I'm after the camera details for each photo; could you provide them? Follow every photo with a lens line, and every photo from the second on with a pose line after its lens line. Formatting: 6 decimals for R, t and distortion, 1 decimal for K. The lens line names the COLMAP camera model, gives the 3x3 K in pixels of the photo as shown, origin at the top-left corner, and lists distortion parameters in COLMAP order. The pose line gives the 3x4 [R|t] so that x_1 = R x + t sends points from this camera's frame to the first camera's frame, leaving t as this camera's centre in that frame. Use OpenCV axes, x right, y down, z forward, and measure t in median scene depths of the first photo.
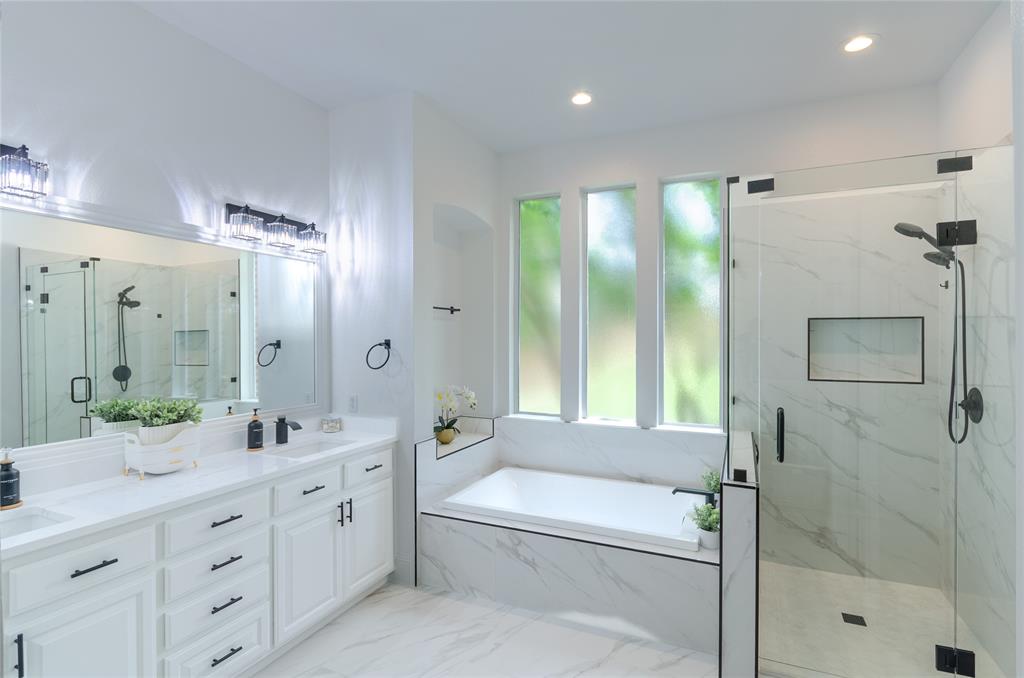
lens RADIAL K [[507.7, 0, 511.1], [0, 507.7, 334.9], [0, 0, 1]] dist [0.004480, -0.003993]
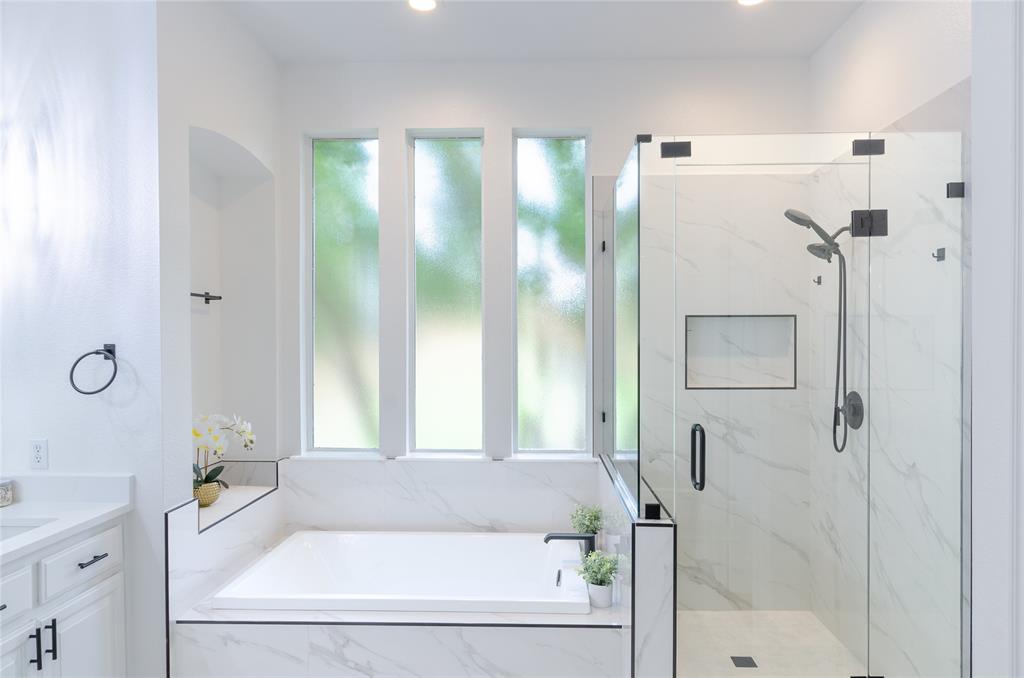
lens RADIAL K [[670.5, 0, 513.9], [0, 670.5, 344.4], [0, 0, 1]] dist [0.004243, -0.003736]
pose [[0.921712, -0.006620, 0.387818, -0.115496], [0.002302, 0.999930, 0.011597, 0.001602], [-0.387868, -0.009796, 0.921663, 0.086865]]
